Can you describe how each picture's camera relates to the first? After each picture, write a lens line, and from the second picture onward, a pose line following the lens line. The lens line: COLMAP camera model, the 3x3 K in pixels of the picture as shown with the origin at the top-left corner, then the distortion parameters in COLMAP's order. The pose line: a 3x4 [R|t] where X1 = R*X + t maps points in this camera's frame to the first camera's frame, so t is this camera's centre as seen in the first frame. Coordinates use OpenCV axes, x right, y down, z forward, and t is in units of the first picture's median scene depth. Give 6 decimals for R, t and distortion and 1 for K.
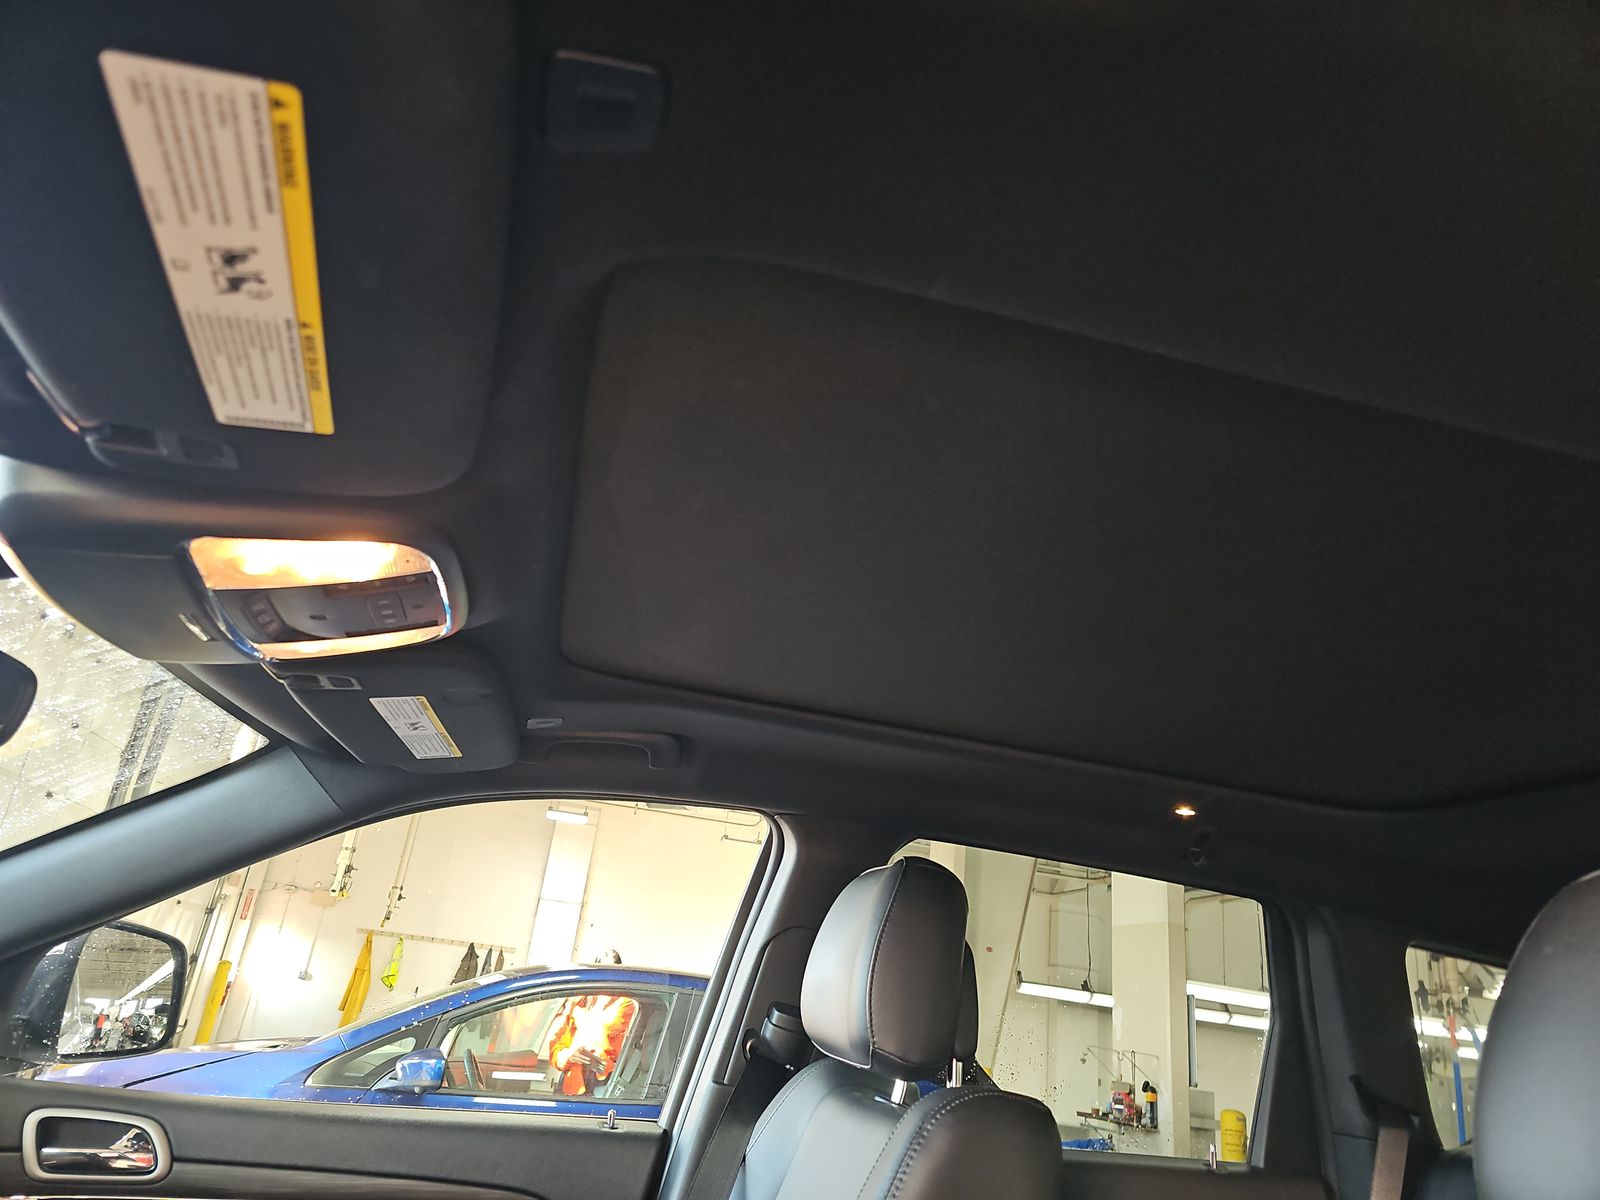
lens RADIAL K [[1049.4, 0, 799.0], [0, 1049.4, 581.8], [0, 0, 1]] dist [0.030882, -0.001292]
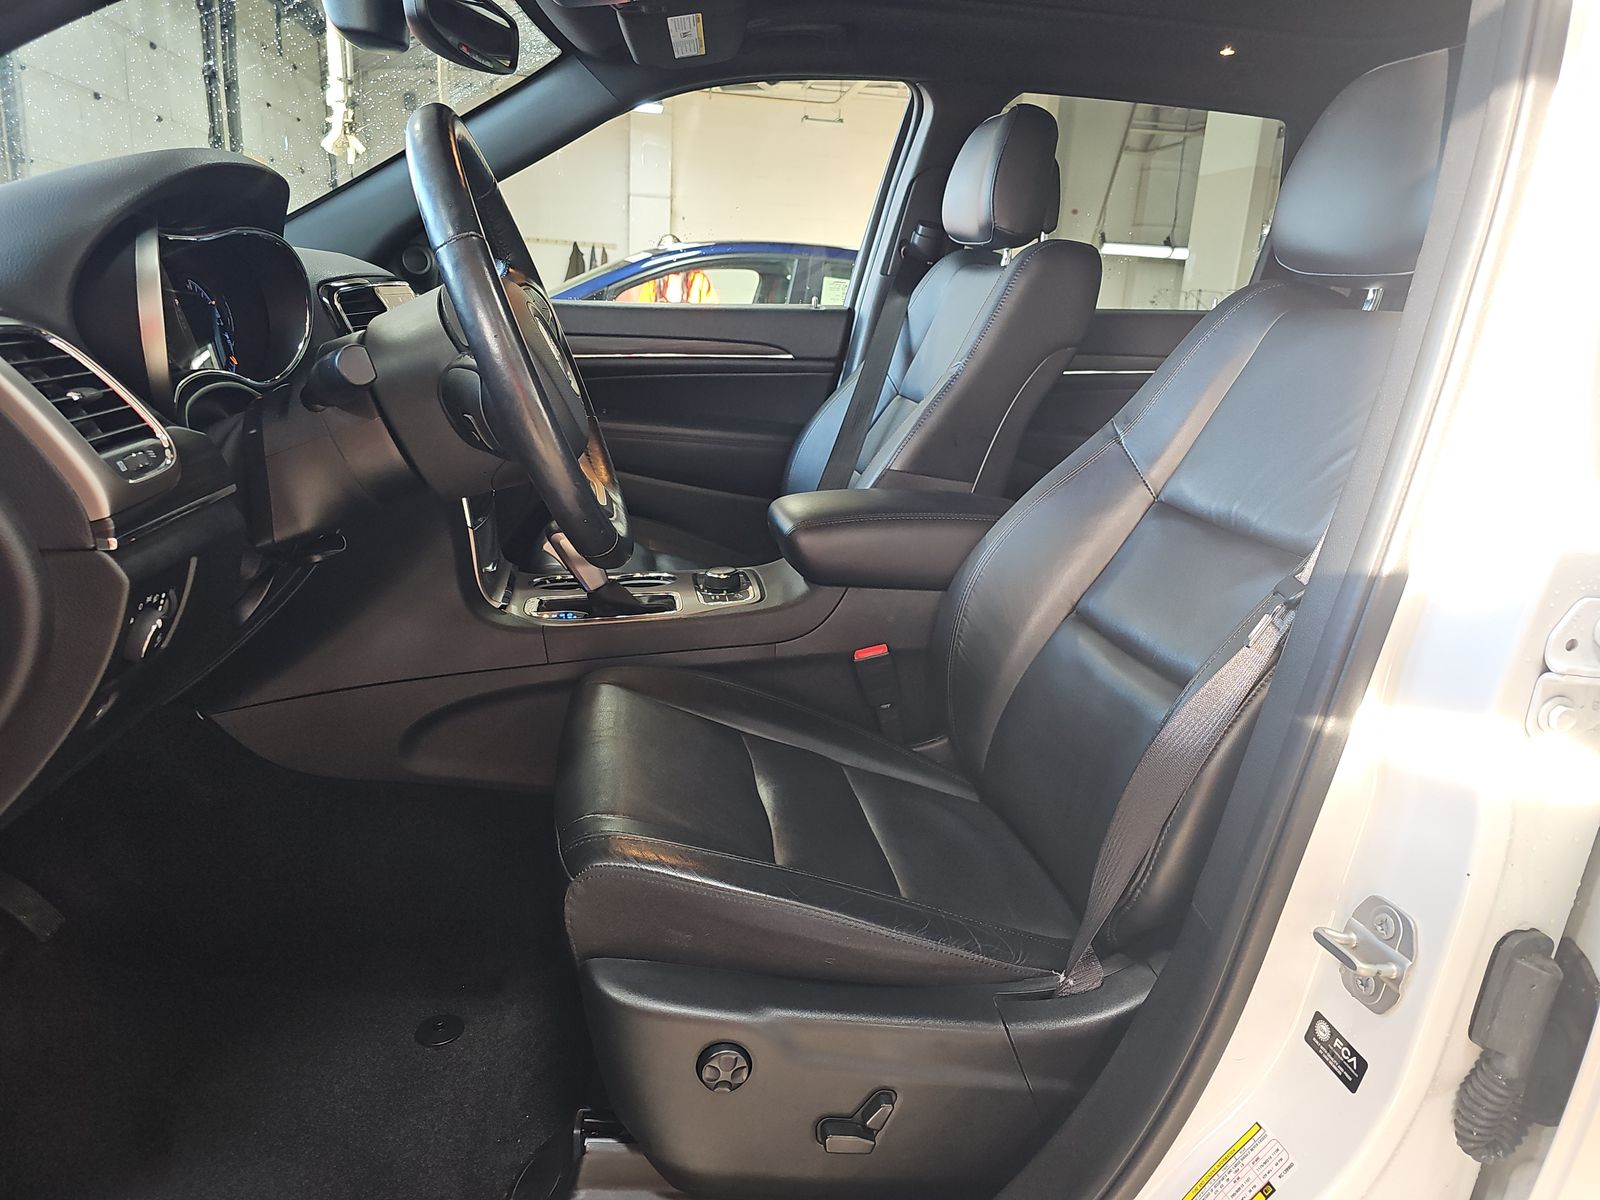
lens RADIAL K [[1049.4, 0, 799.0], [0, 1049.4, 581.8], [0, 0, 1]] dist [0.030882, -0.001292]
pose [[0.995129, -0.038590, -0.090718, -0.074440], [0.085818, 0.791979, 0.604487, -0.102737], [0.048520, -0.609328, 0.791432, -0.467758]]
